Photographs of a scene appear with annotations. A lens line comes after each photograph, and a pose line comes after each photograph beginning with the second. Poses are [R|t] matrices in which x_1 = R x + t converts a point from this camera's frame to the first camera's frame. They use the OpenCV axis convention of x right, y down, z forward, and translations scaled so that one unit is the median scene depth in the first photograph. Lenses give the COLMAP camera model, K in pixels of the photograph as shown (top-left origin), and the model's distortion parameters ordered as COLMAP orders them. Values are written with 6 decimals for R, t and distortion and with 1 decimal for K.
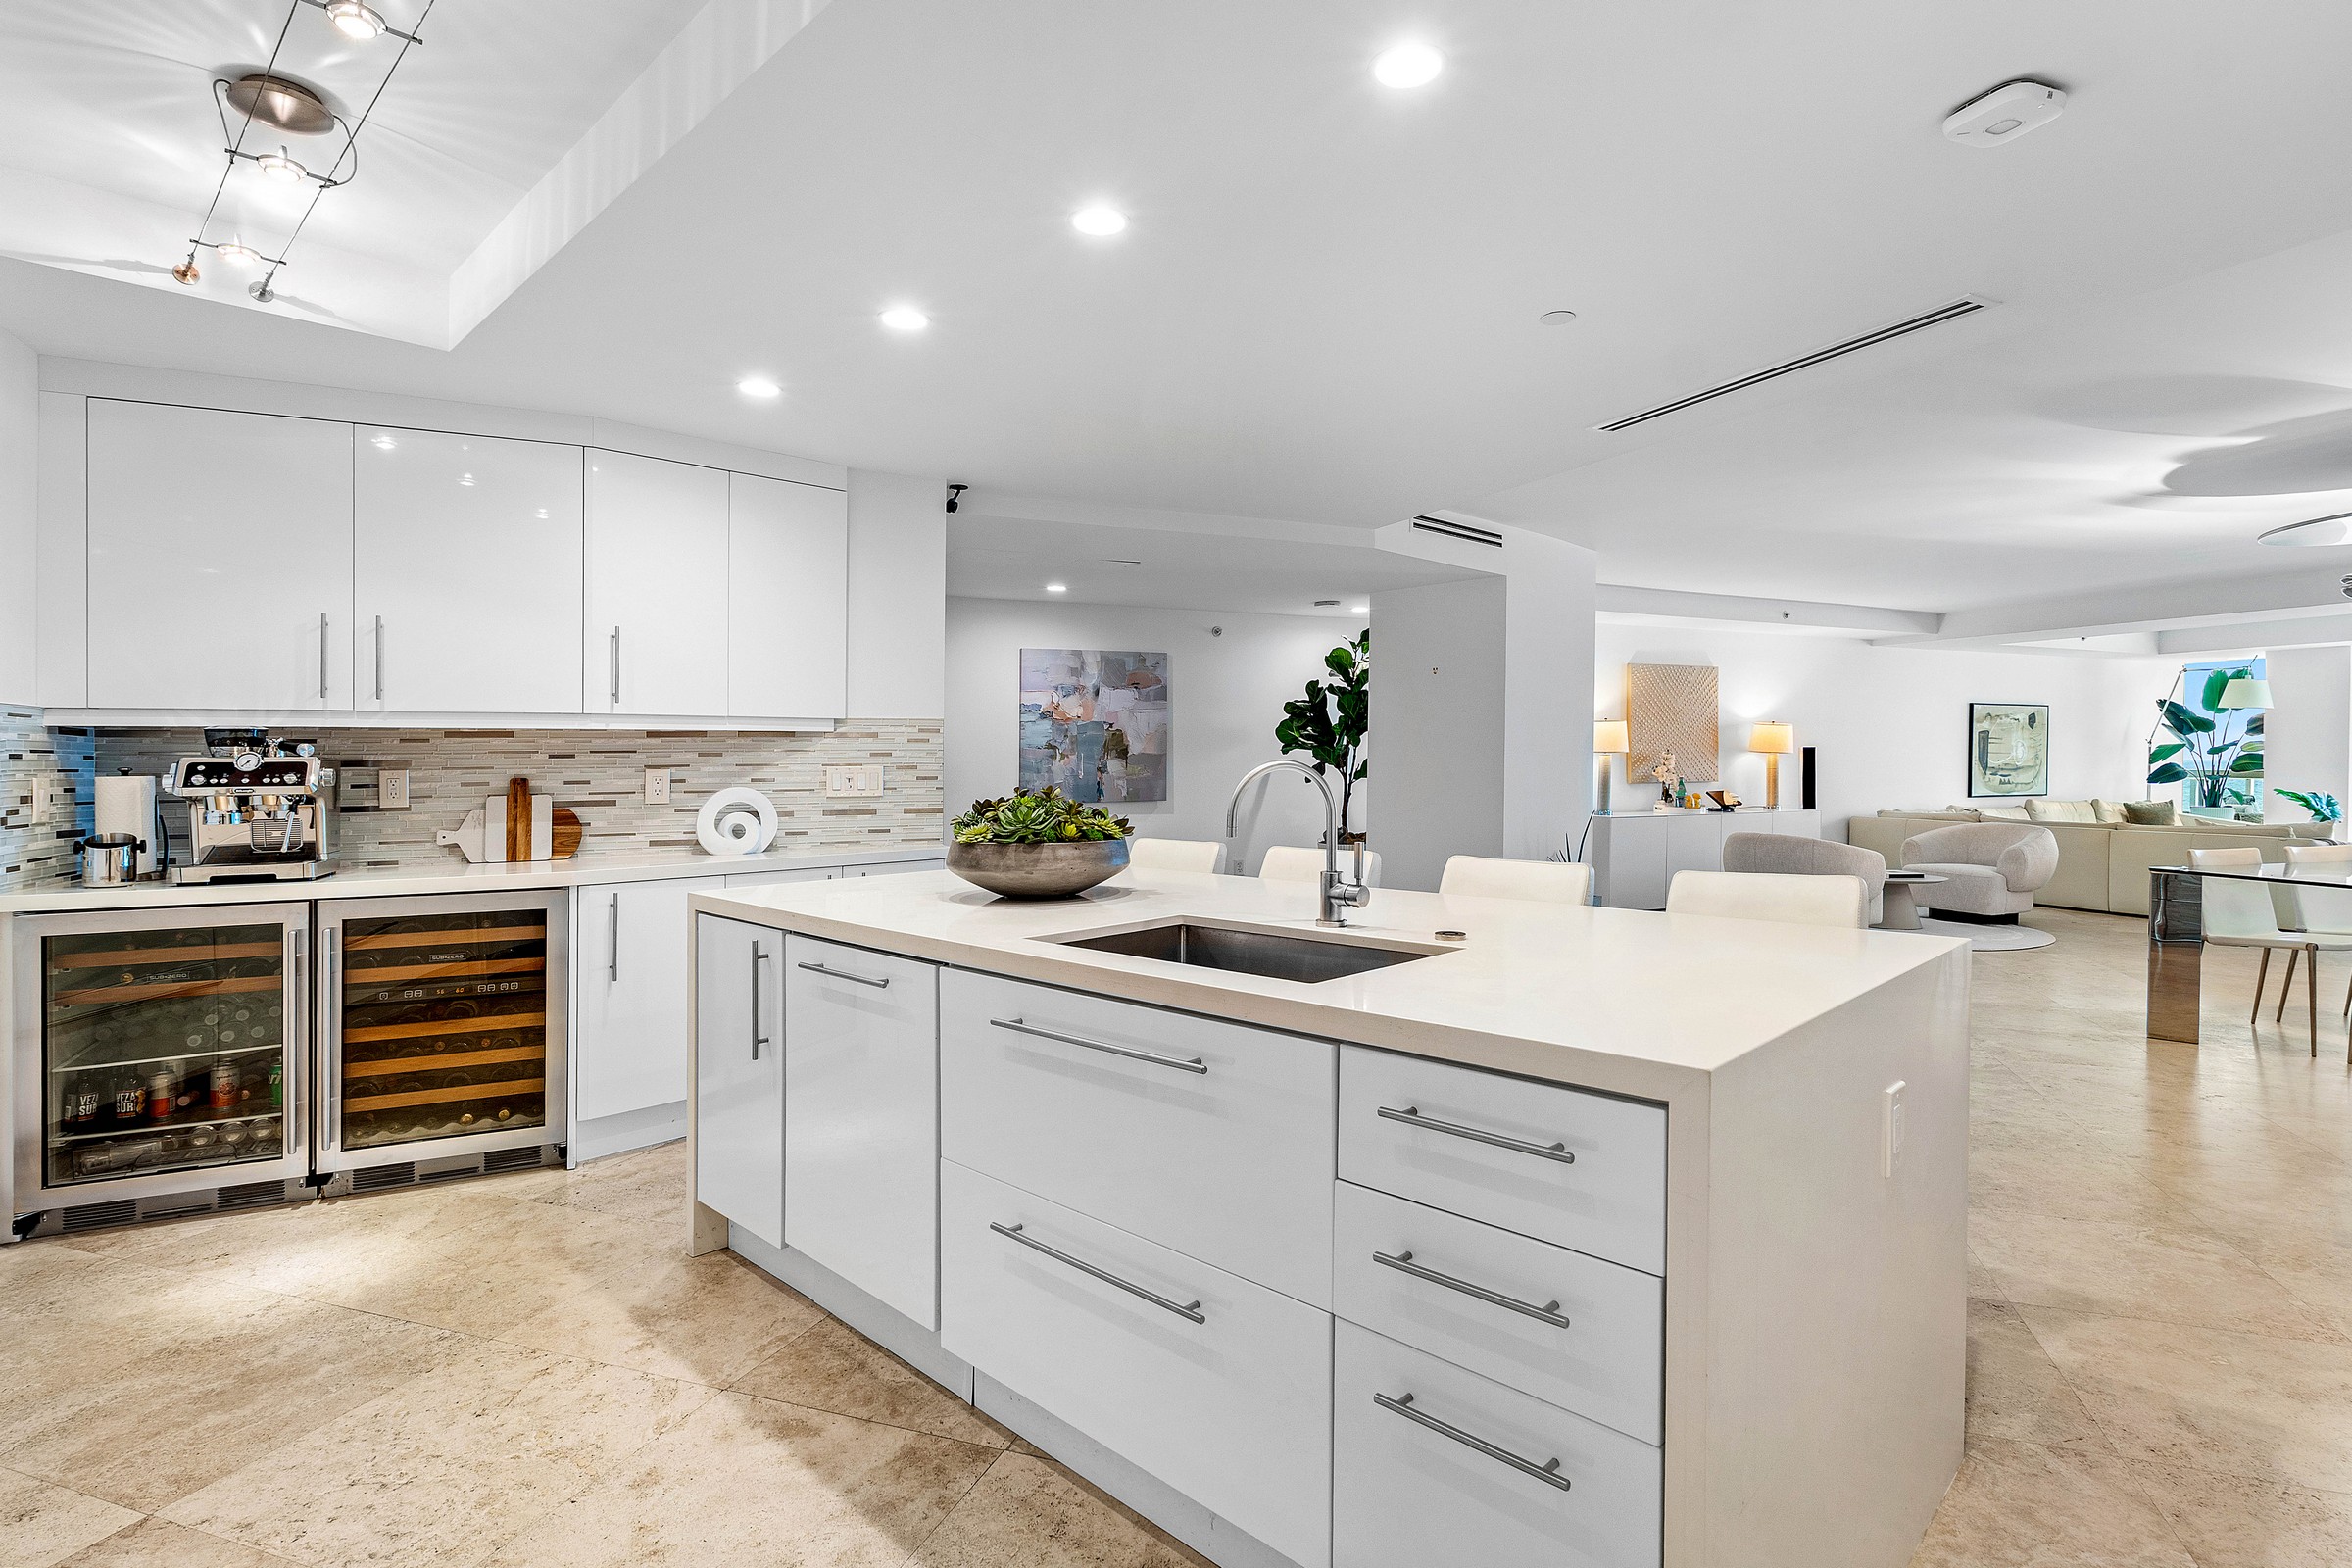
lens RADIAL K [[1154.9, 0, 1197.8], [0, 1154.9, 779.6], [0, 0, 1]] dist [0.001150, -0.000603]
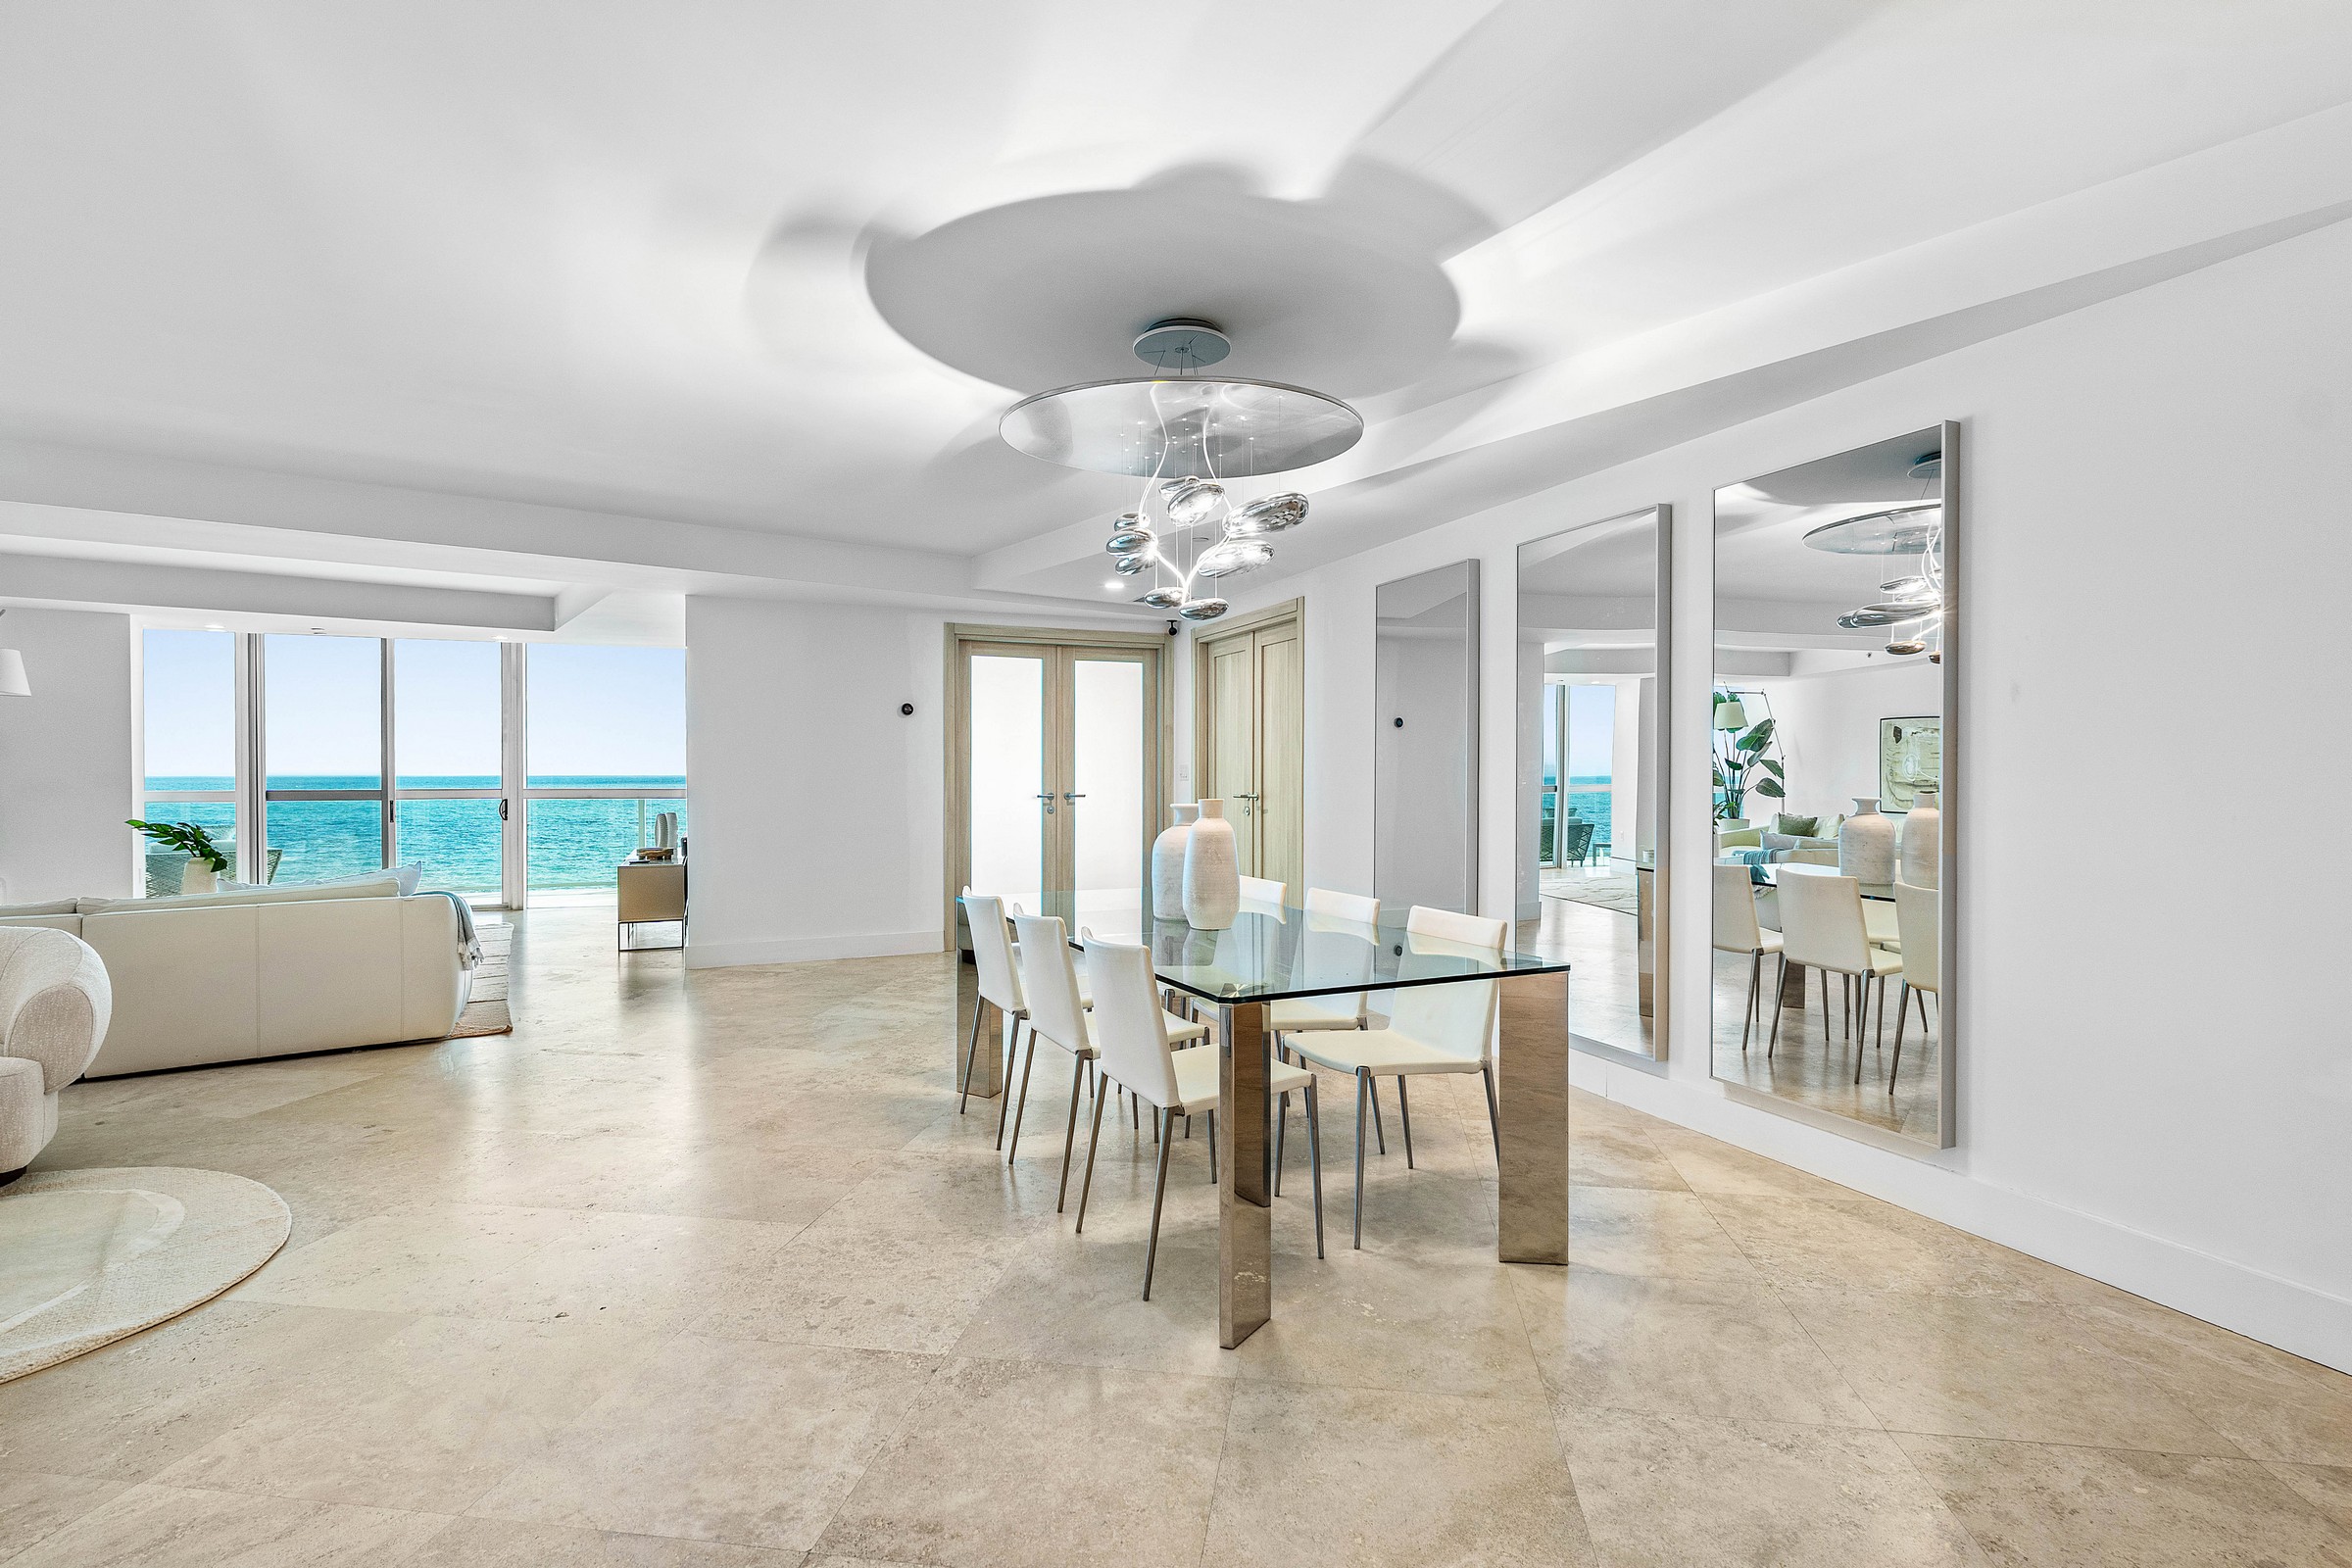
lens RADIAL K [[1159.9, 0, 1186.3], [0, 1159.9, 786.5], [0, 0, 1]] dist [0.000940, -0.000223]
pose [[-0.207915, -0.009016, 0.978105, 0.148169], [0.017187, 0.999769, 0.012869, -0.007662], [-0.977996, 0.019487, -0.207713, 0.471180]]
